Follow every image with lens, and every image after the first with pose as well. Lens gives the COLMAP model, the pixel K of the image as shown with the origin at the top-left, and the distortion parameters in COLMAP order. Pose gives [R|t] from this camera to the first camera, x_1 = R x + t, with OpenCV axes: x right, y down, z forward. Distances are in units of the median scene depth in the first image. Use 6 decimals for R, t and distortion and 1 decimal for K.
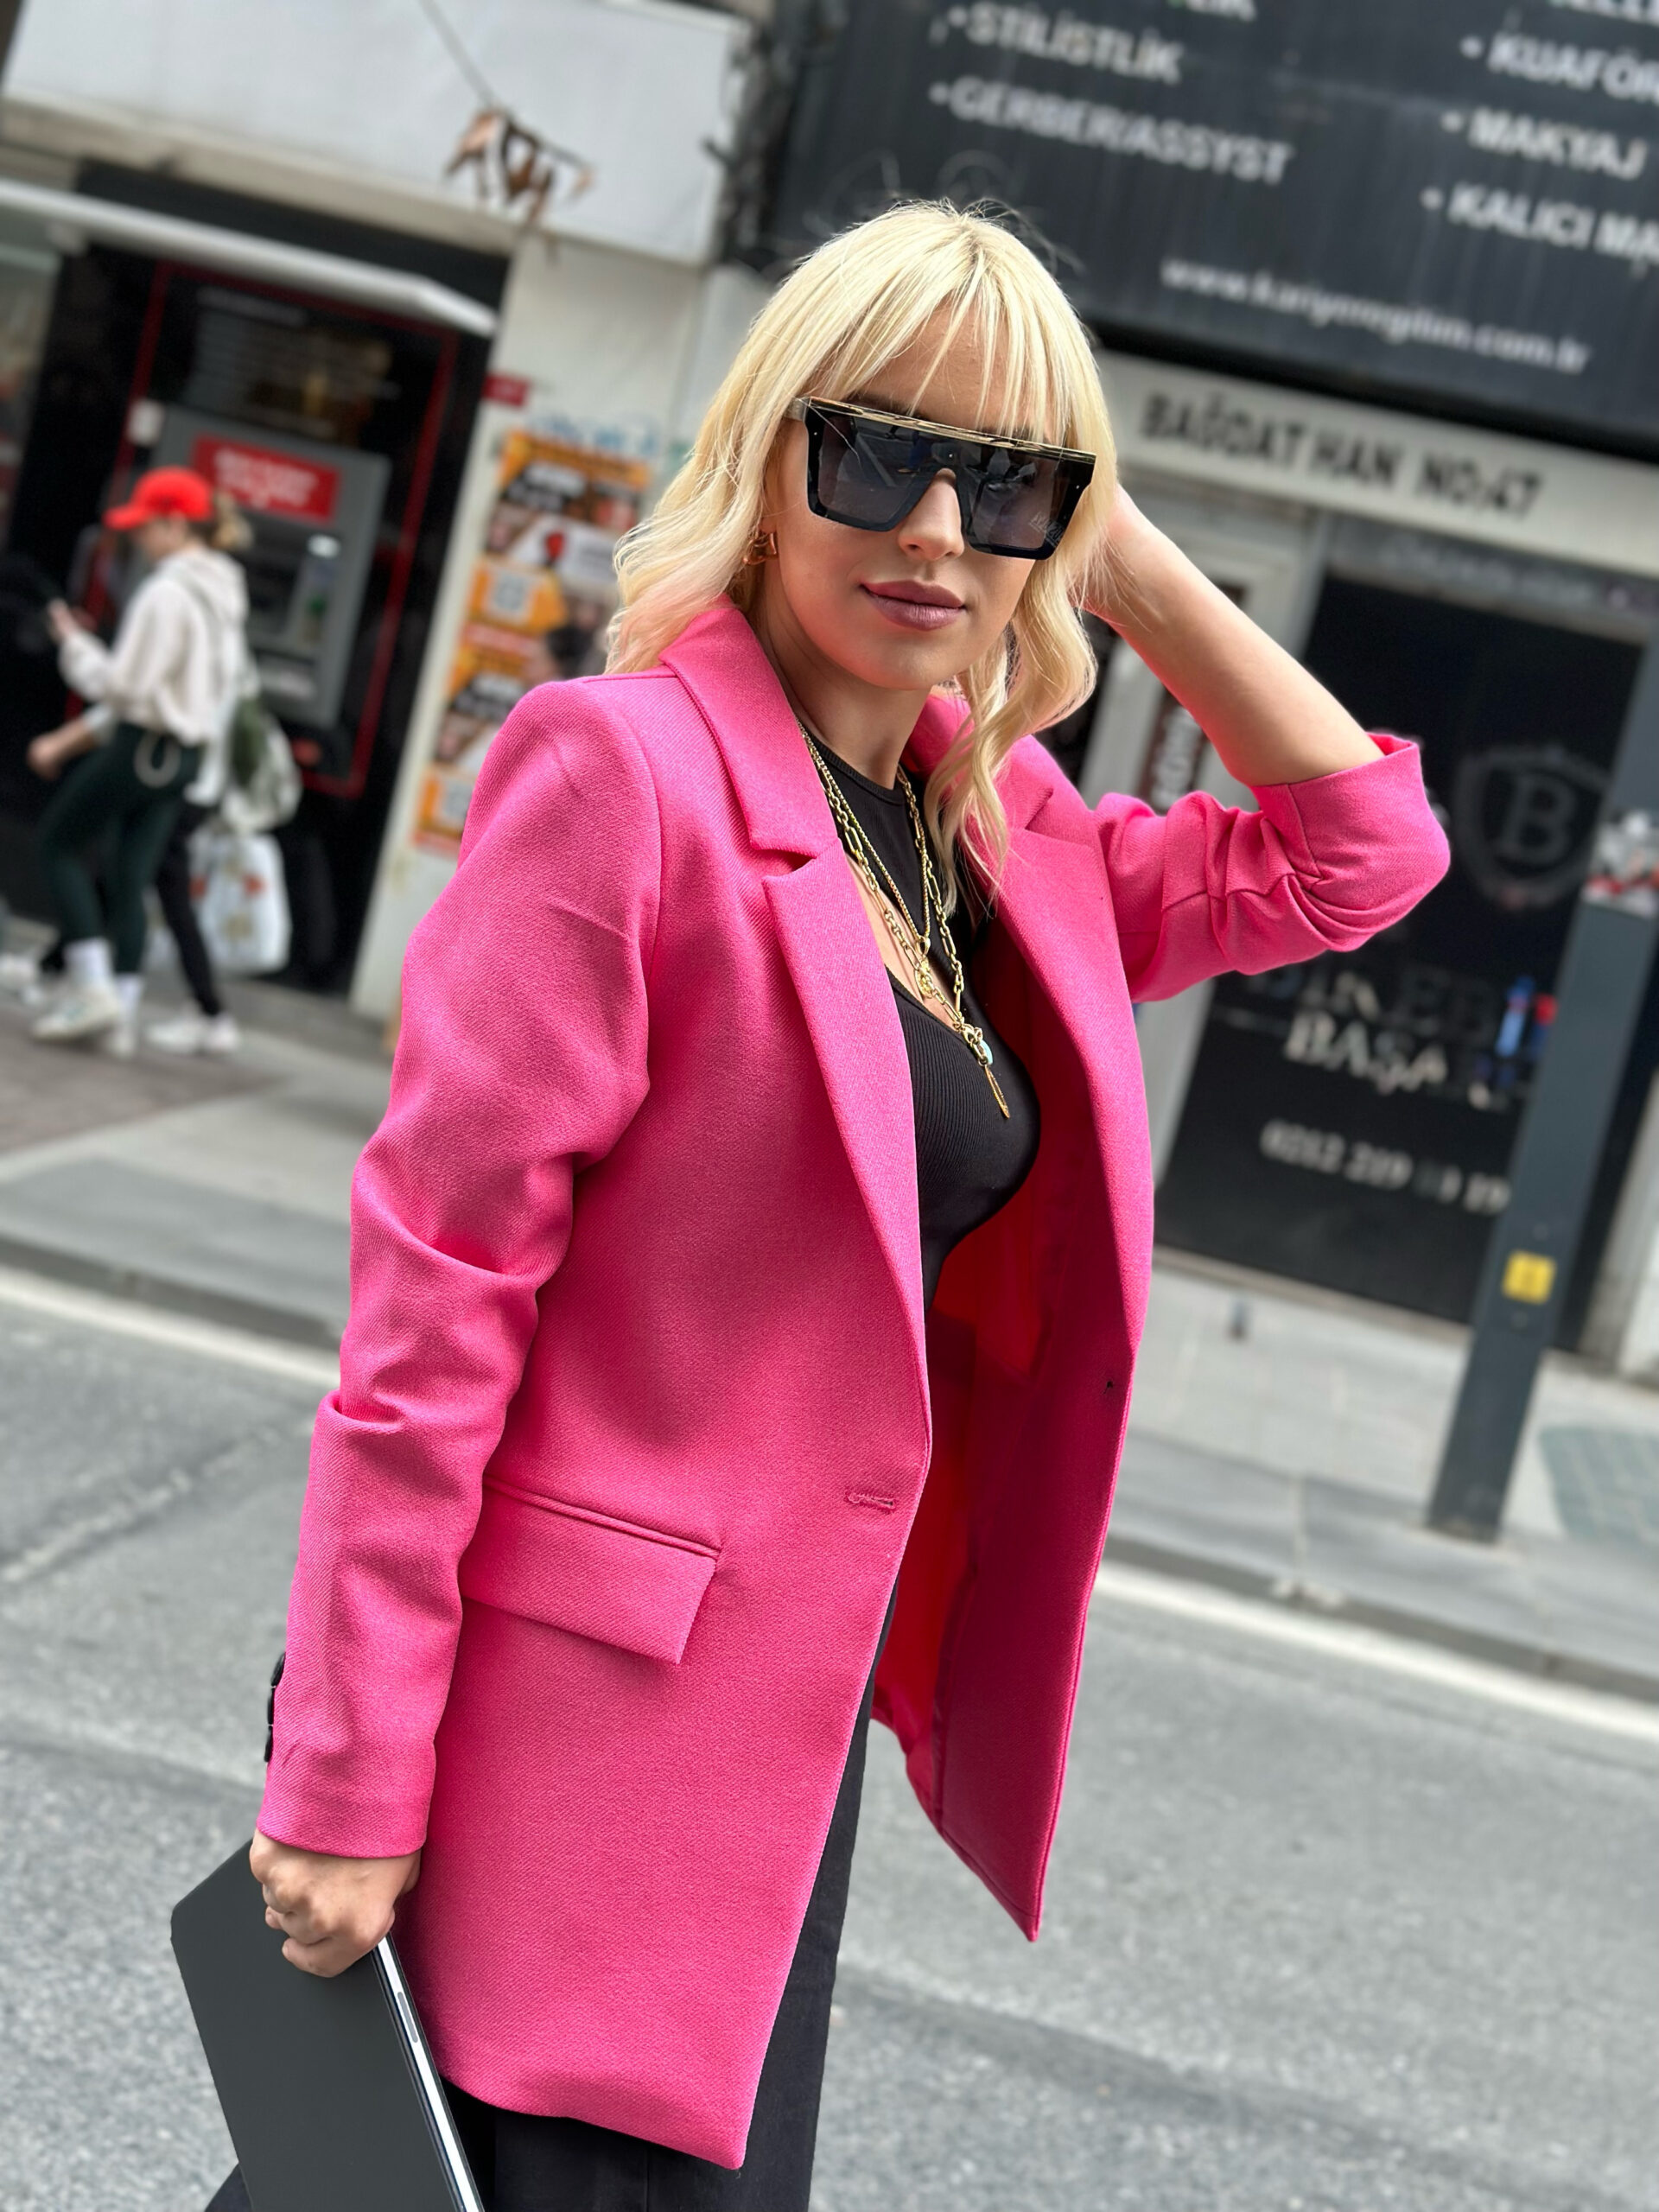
lens RADIAL K [[3080.5, 0, 822.8], [0, 3080.5, 1145.6], [0, 0, 1]] dist [0.120750, -0.027239]
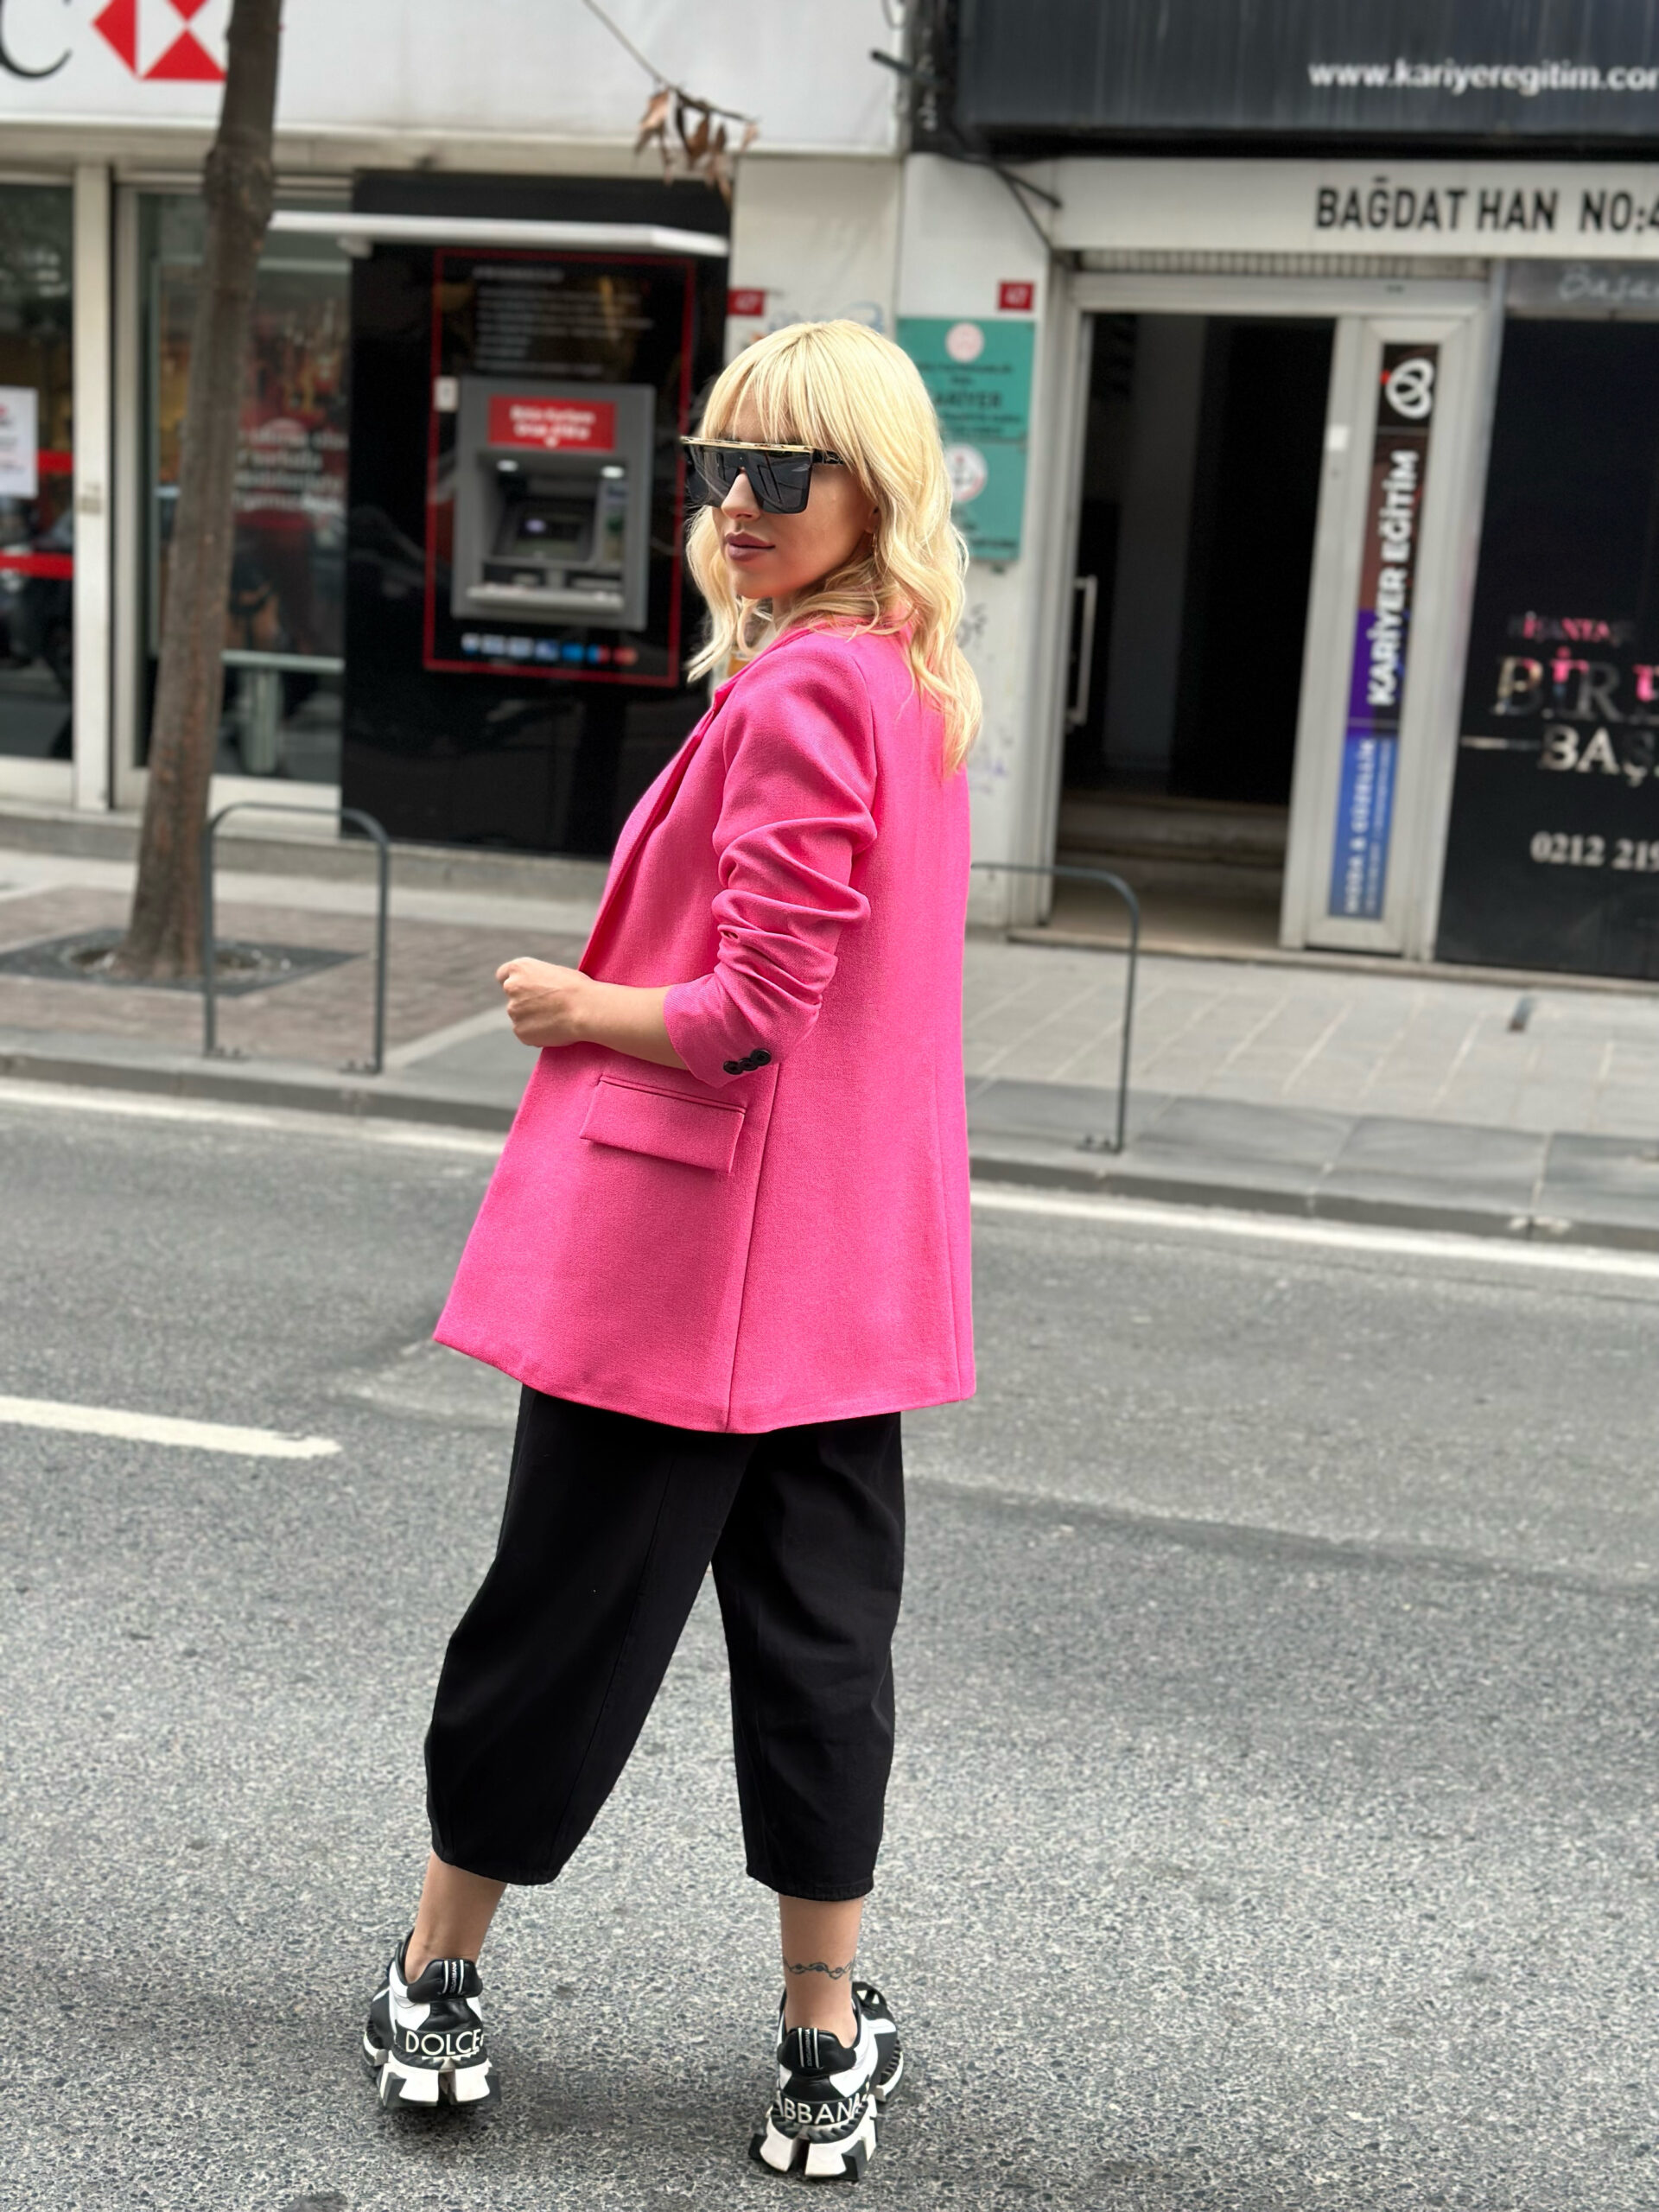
lens RADIAL K [[3063.3, 0, 817.2], [0, 3063.3, 1153.6], [0, 0, 1]] dist [0.192313, -0.396660]
pose [[0.976274, -0.153547, -0.152682, 0.050978], [0.161999, 0.985788, 0.044475, 0.015443], [0.143683, -0.068154, 0.987274, -0.133131]]
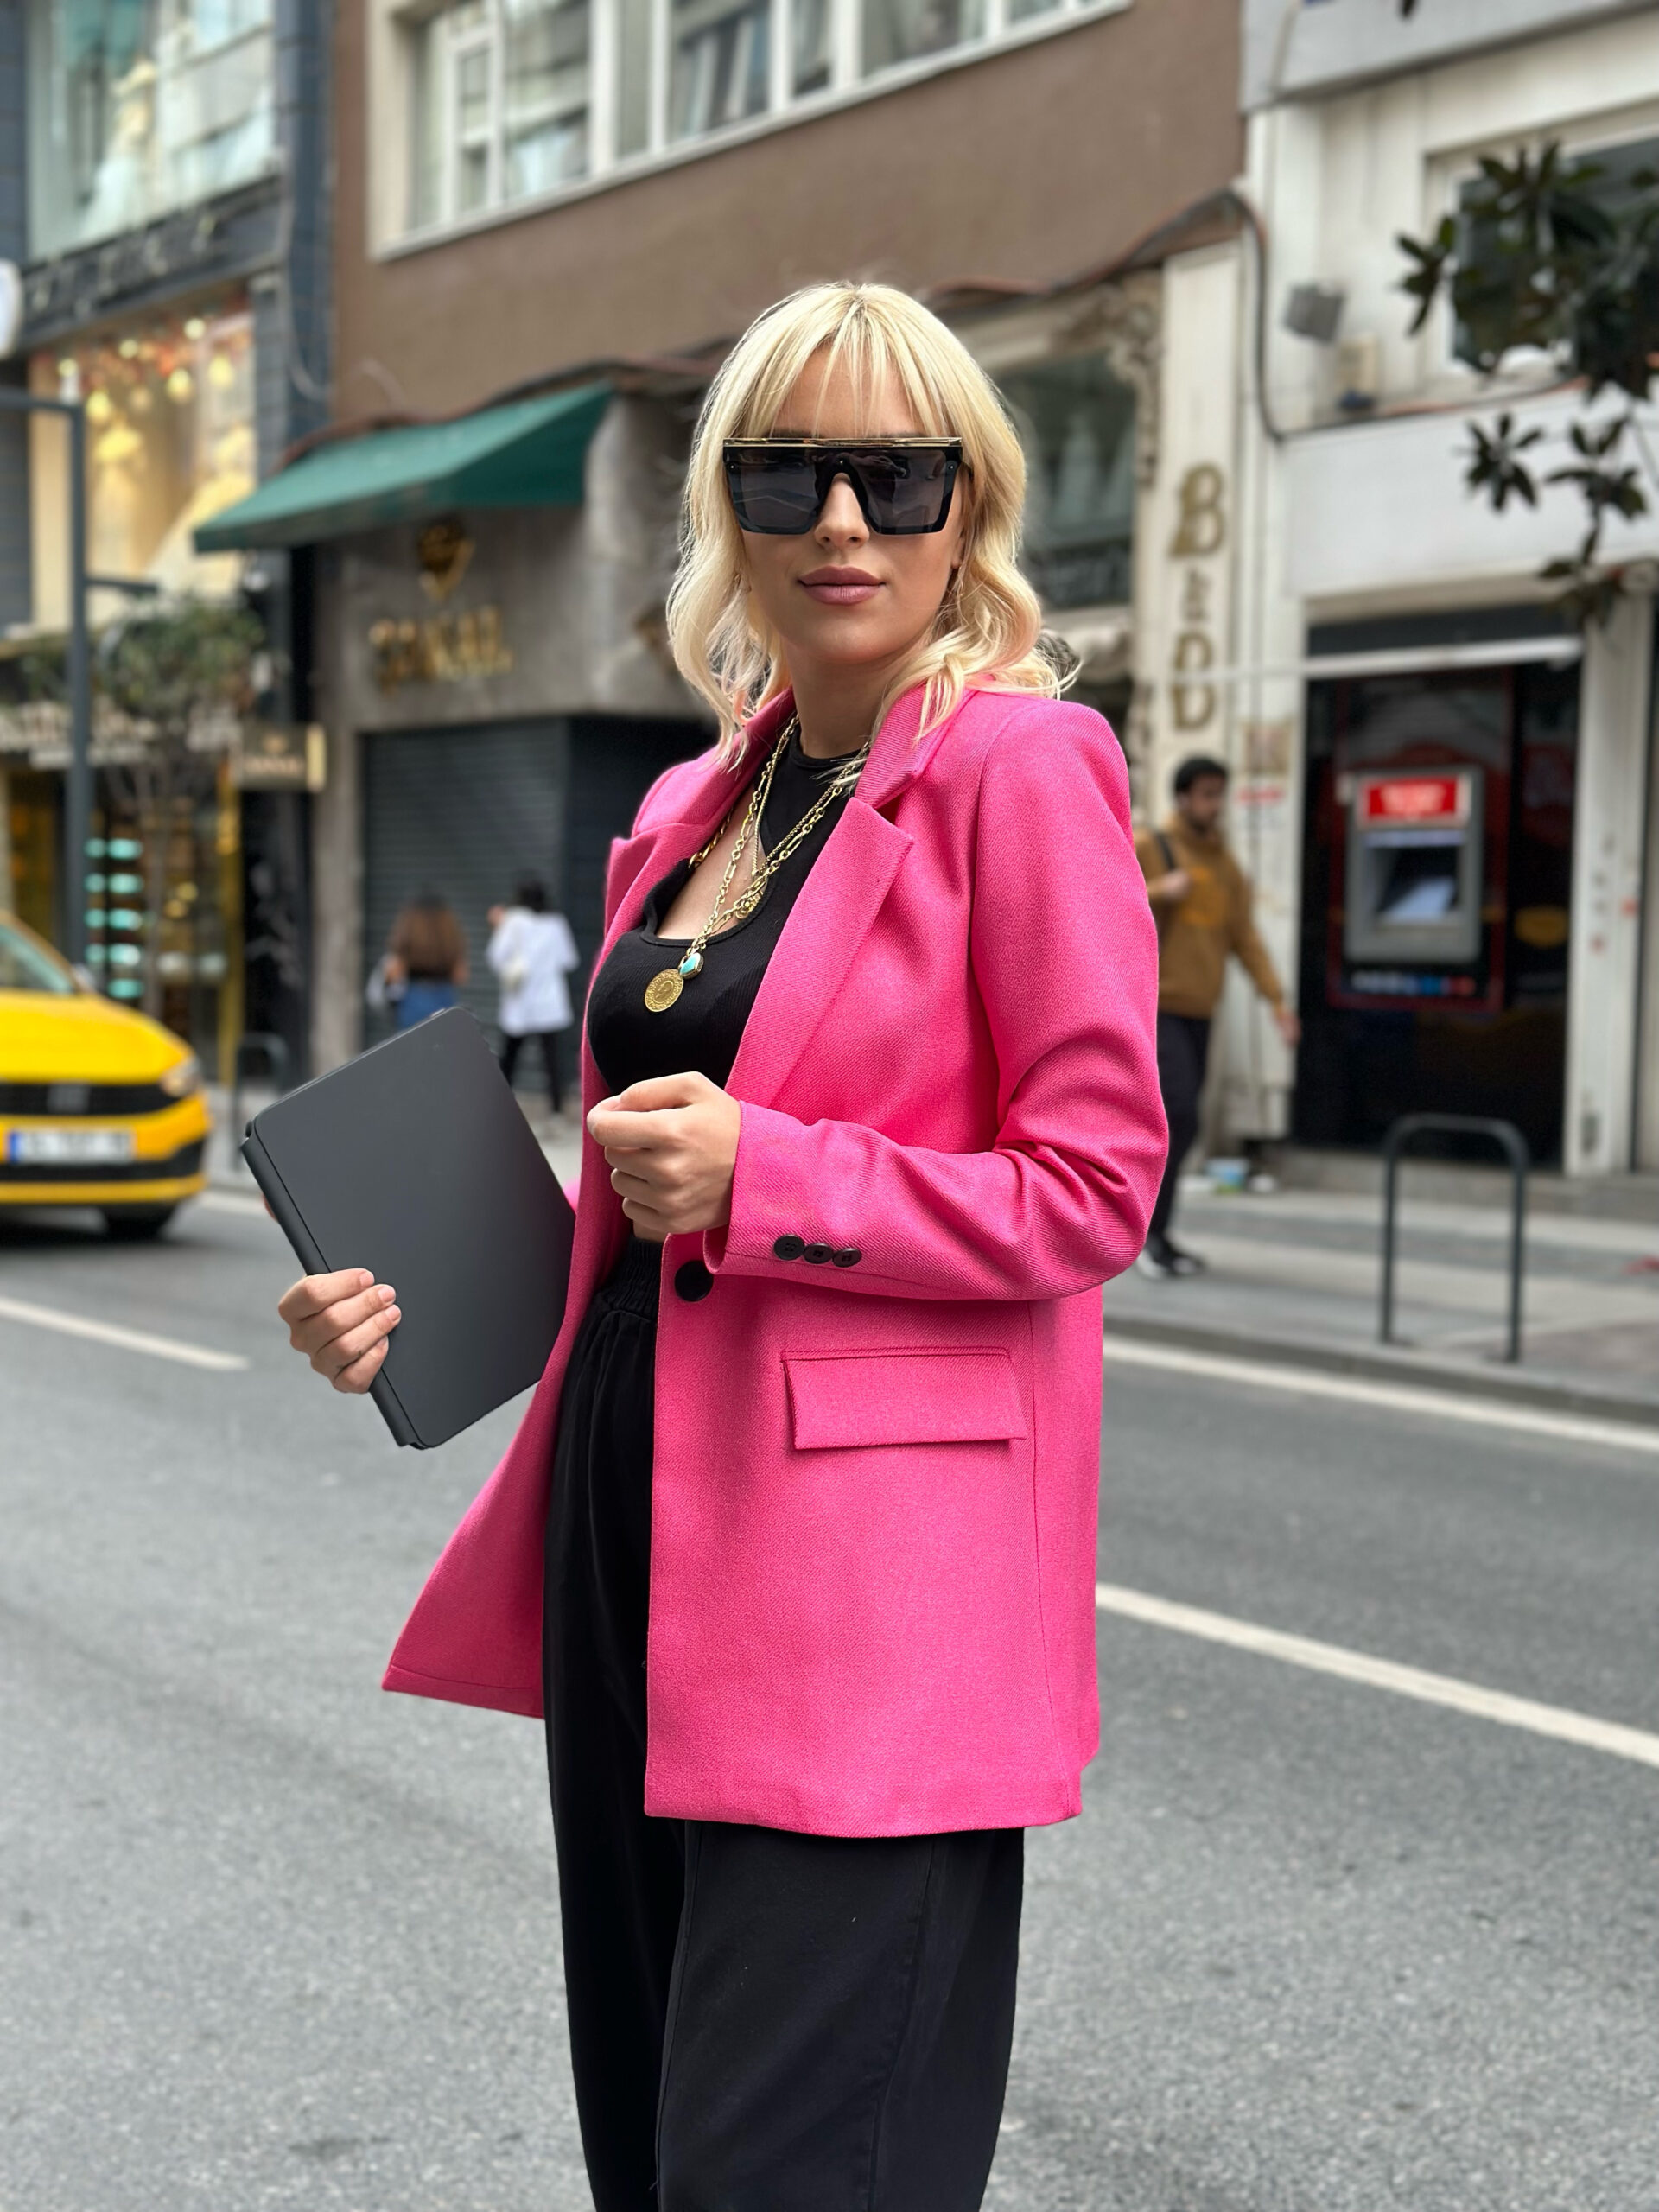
lens RADIAL K [[3085.1, 0, 854.6], [0, 3085.1, 1110.6], [0, 0, 1]] dist [0.239431, -0.596084]
pose [[0.699749, -0.182233, -0.690755, 0.135477], [0.063326, 0.978934, -0.194108, 0.058626], [0.711576, 0.092084, 0.696549, -0.081838]]
